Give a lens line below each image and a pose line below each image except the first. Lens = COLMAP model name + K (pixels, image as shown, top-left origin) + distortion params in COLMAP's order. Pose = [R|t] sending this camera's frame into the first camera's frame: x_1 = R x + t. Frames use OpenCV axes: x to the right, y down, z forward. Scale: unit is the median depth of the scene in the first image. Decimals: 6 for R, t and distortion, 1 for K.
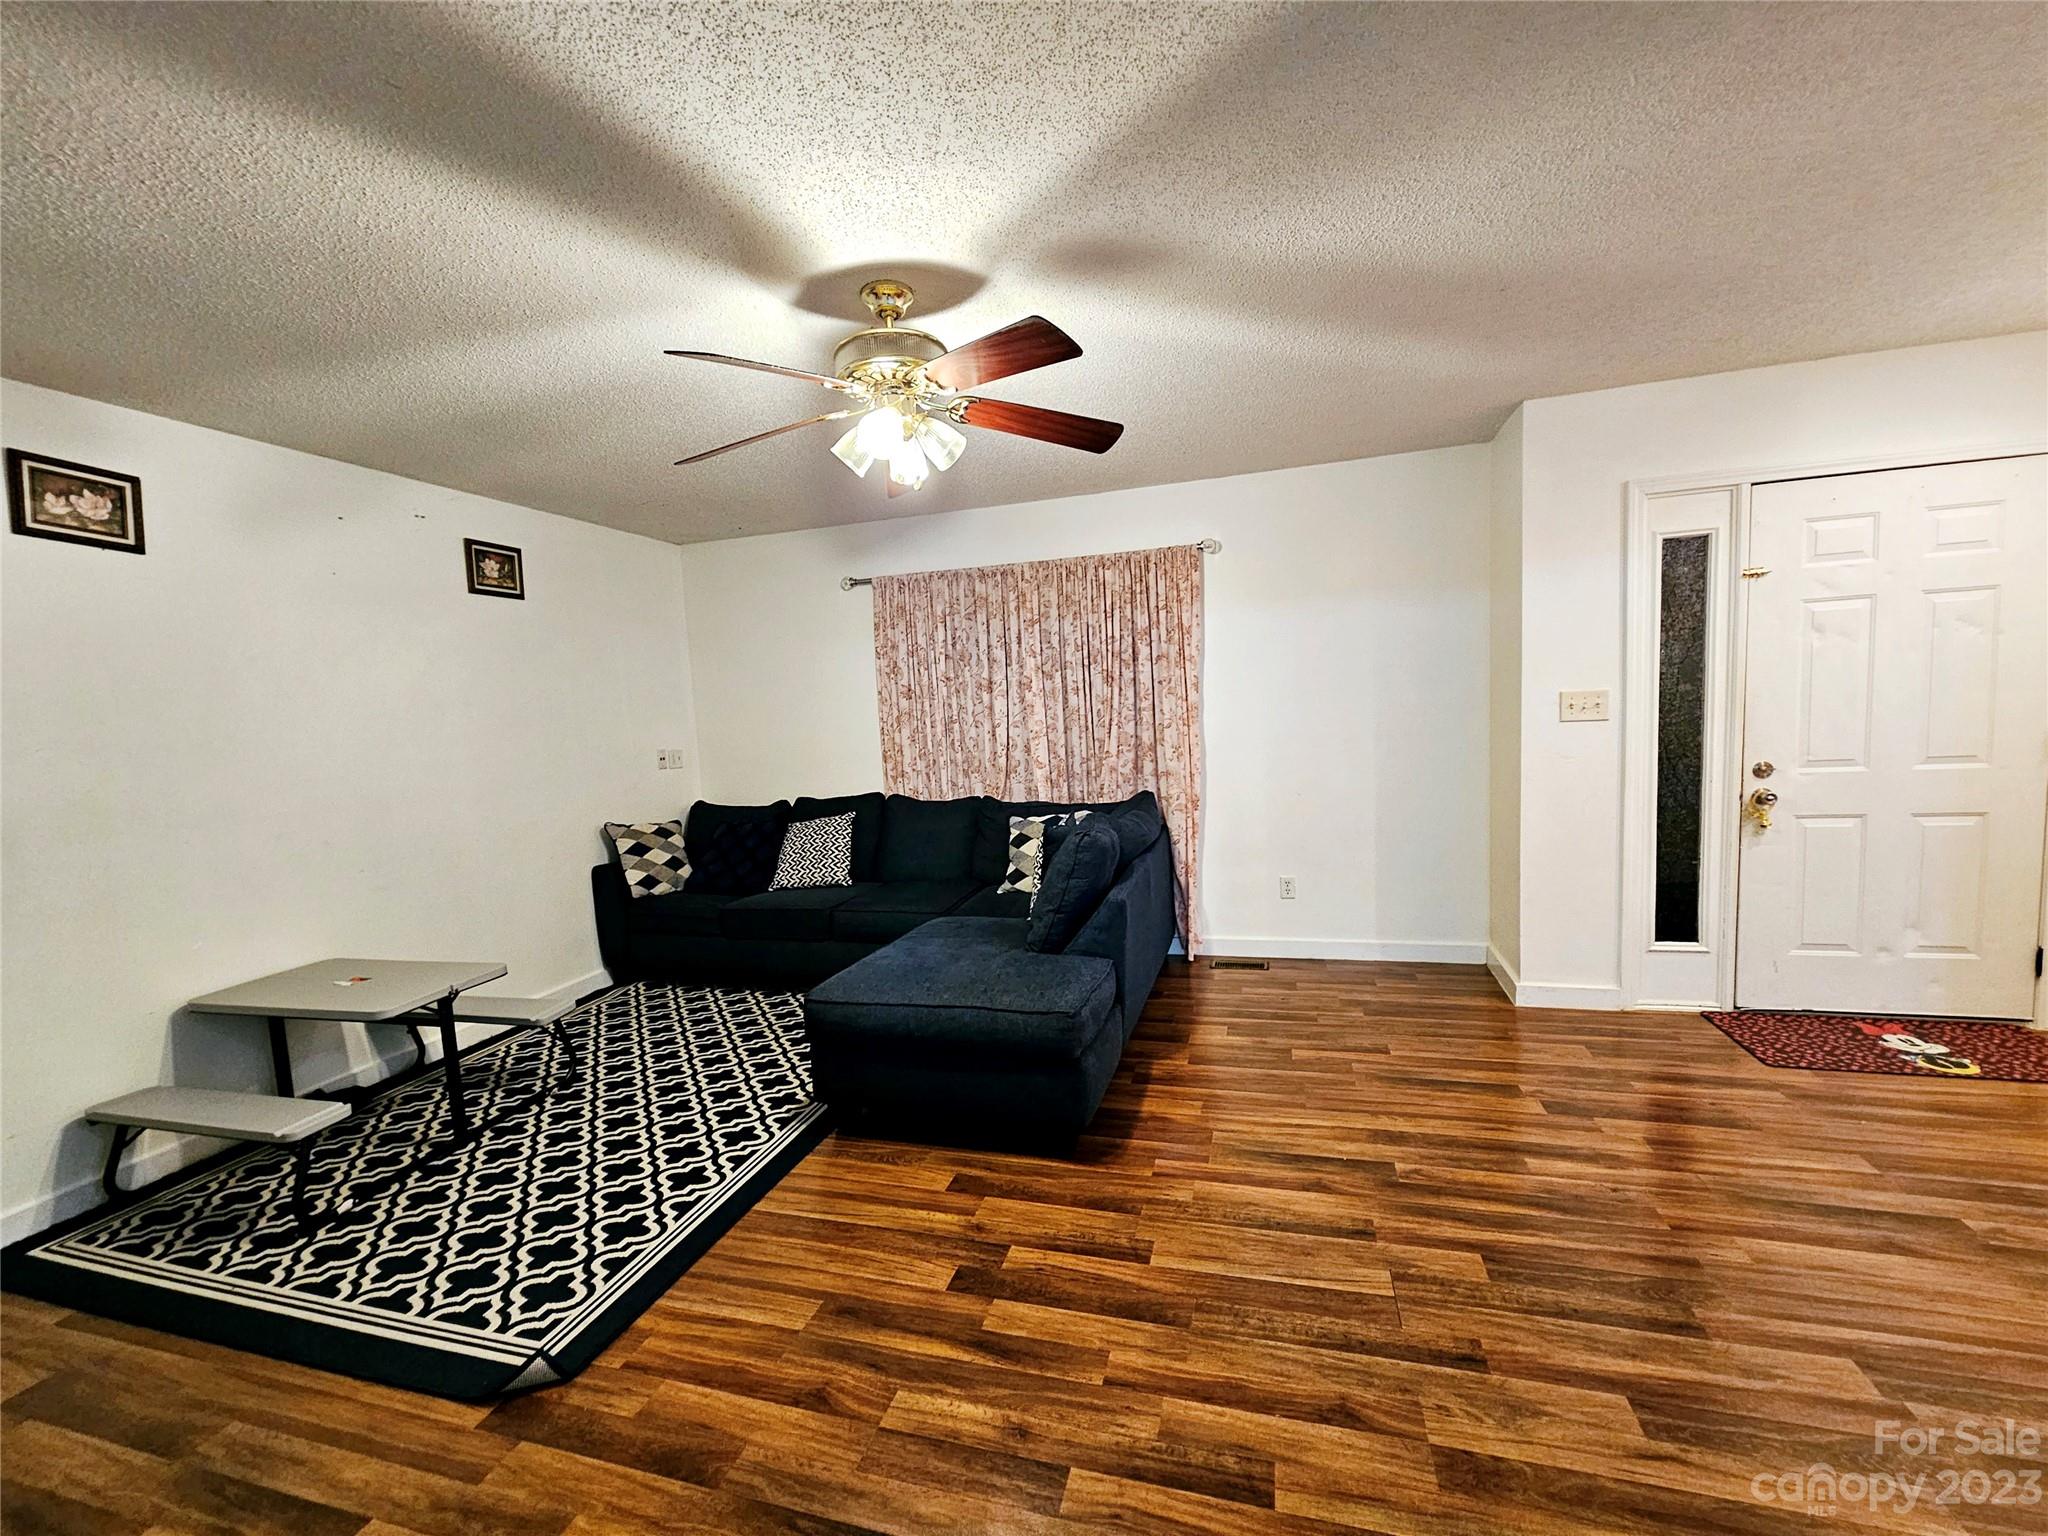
lens RADIAL K [[843.2, 0, 1026.8], [0, 843.2, 776.5], [0, 0, 1]] dist [0.001463, -0.001024]
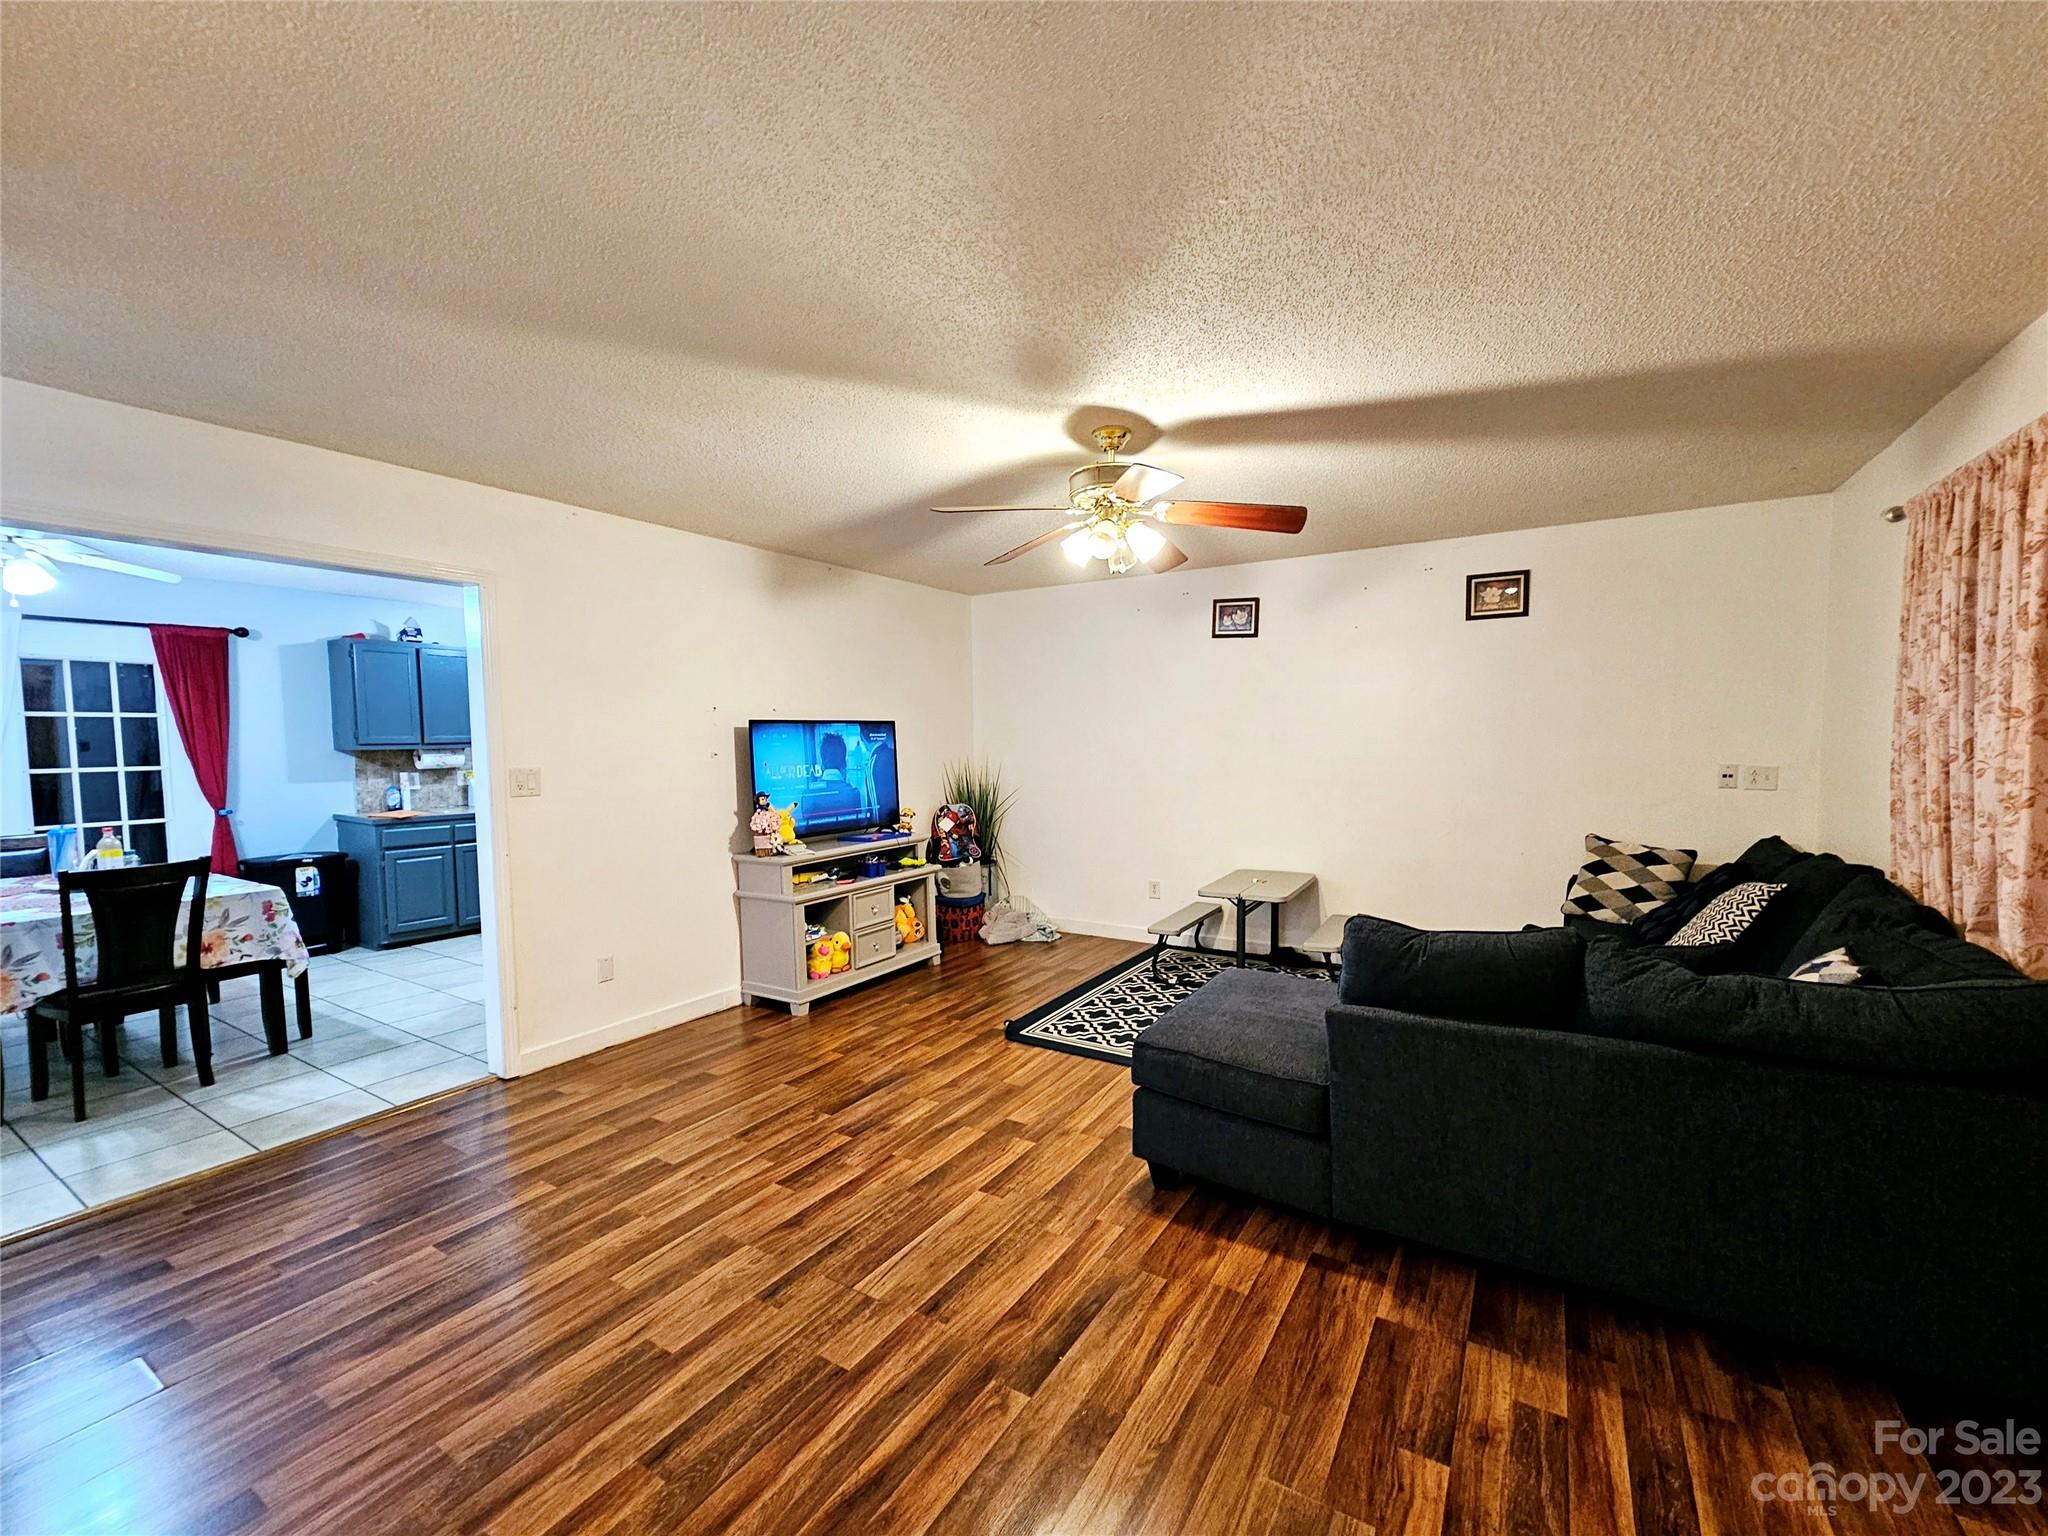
lens RADIAL K [[843.2, 0, 1030.2], [0, 843.2, 773.2], [0, 0, 1]] dist [0.001463, -0.001024]
pose [[-0.260034, 0.098234, -0.960590, 1.123269], [-0.054241, 0.991755, 0.116104, -0.174628], [0.964075, 0.082294, -0.252561, 1.174186]]
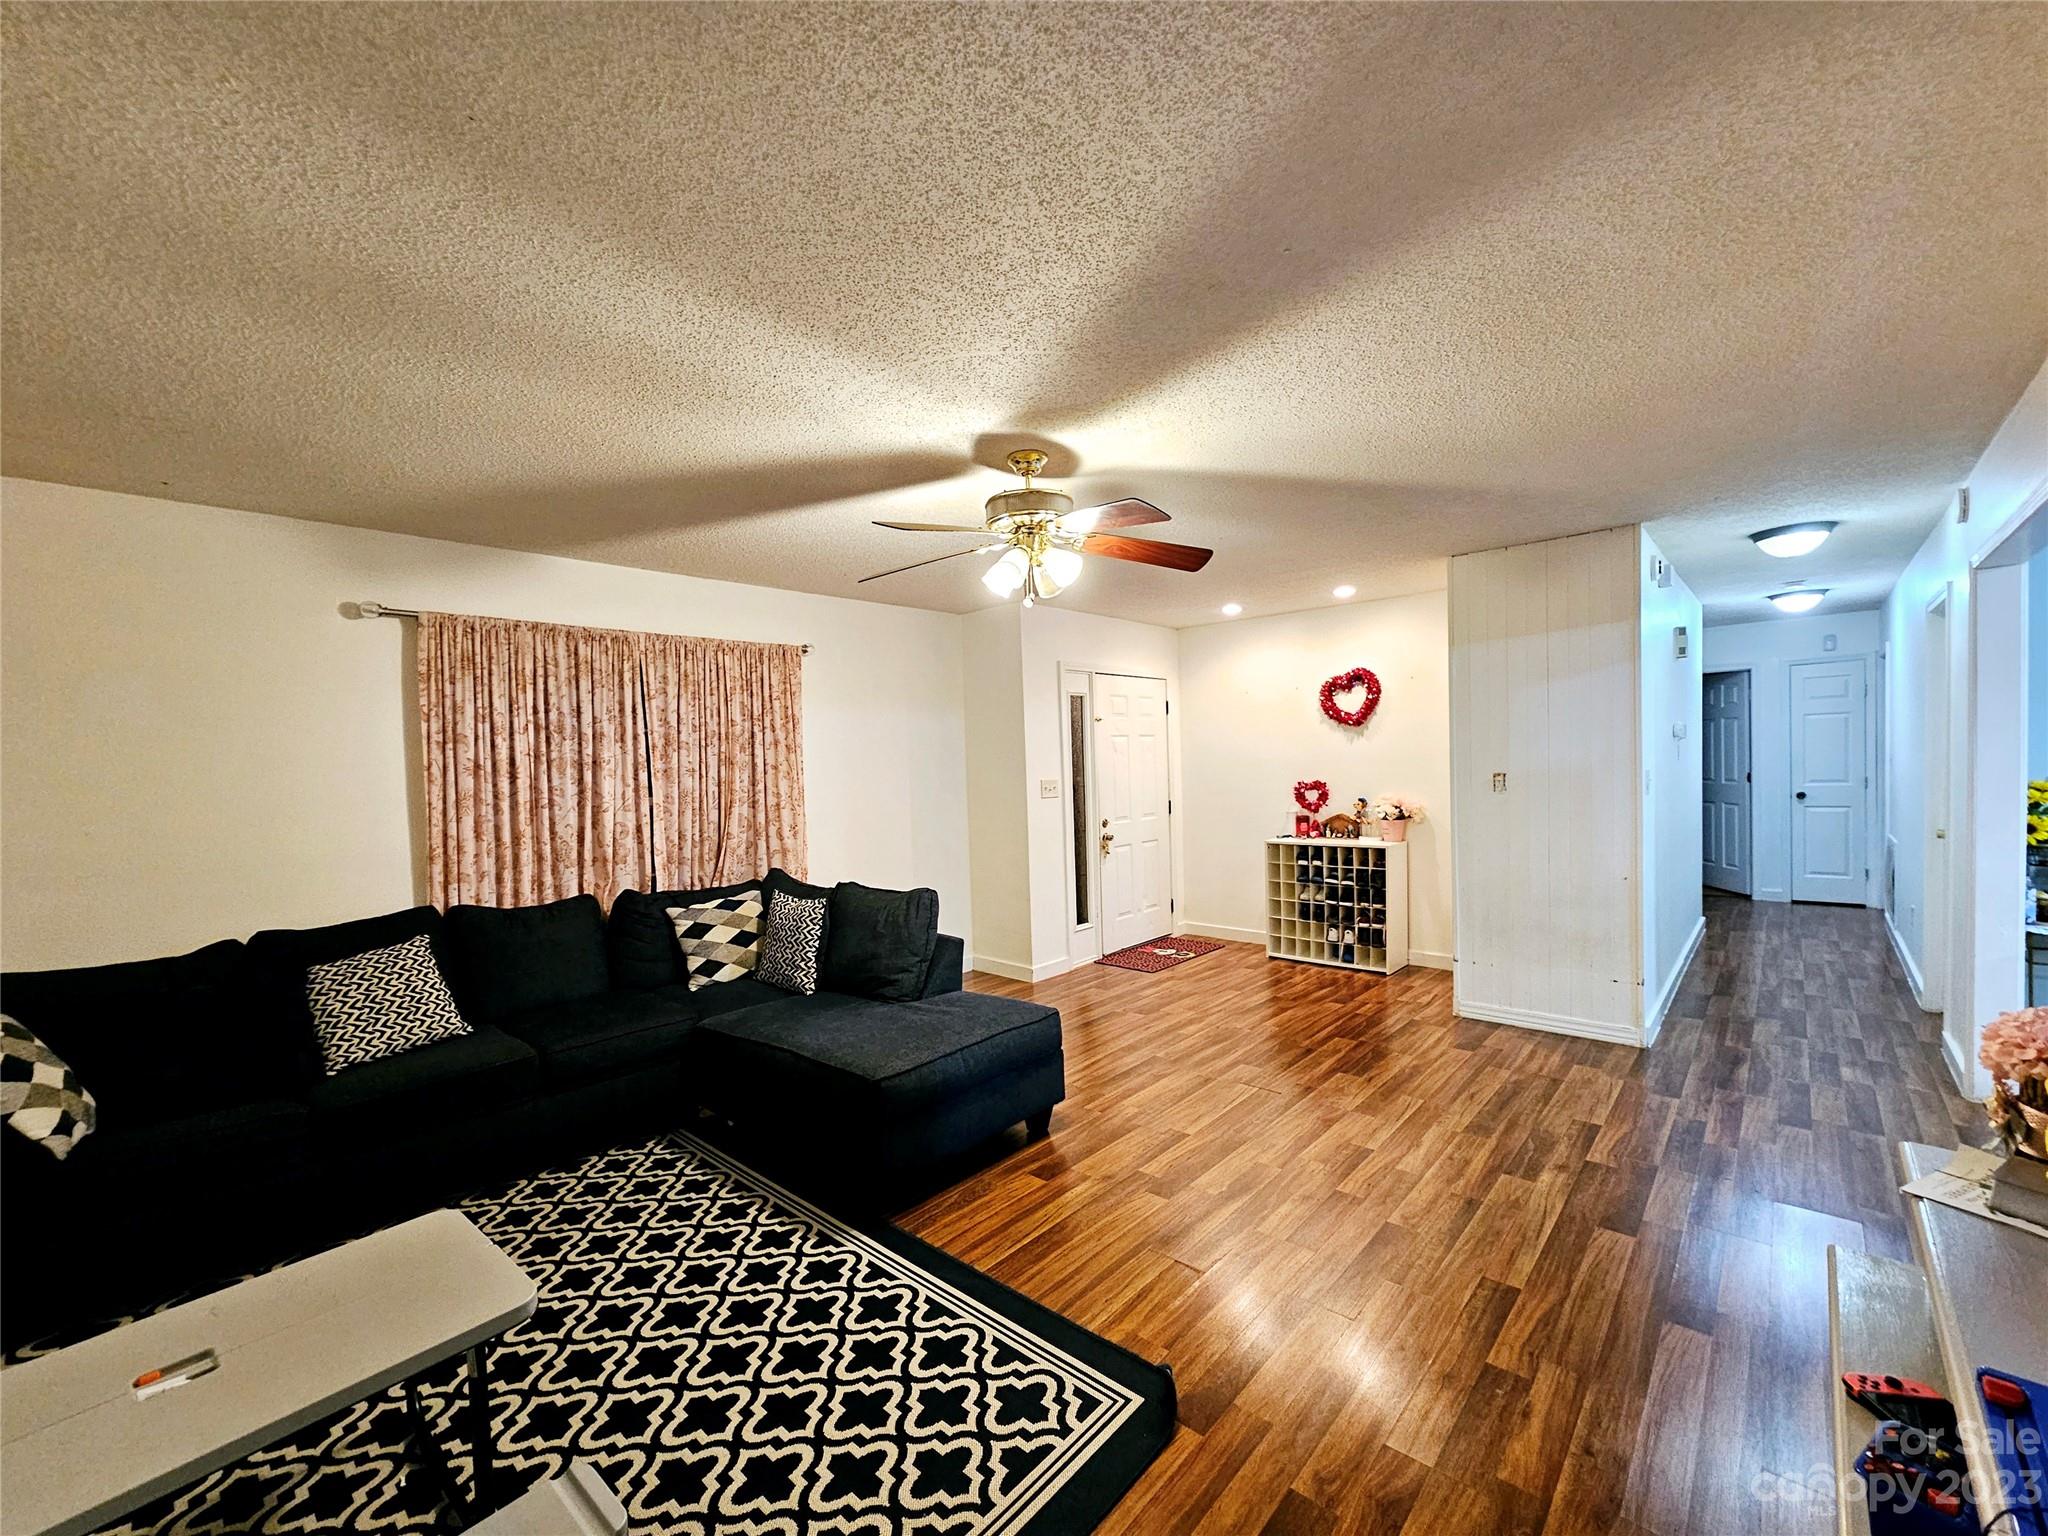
lens RADIAL K [[843.2, 0, 1021.9], [0, 843.2, 771.9], [0, 0, 1]] dist [0.001463, -0.001024]
pose [[0.439674, 0.027982, 0.897721, -1.227354], [0.083884, 0.993866, -0.072063, -0.001130], [-0.894232, 0.106989, 0.434630, 0.462784]]
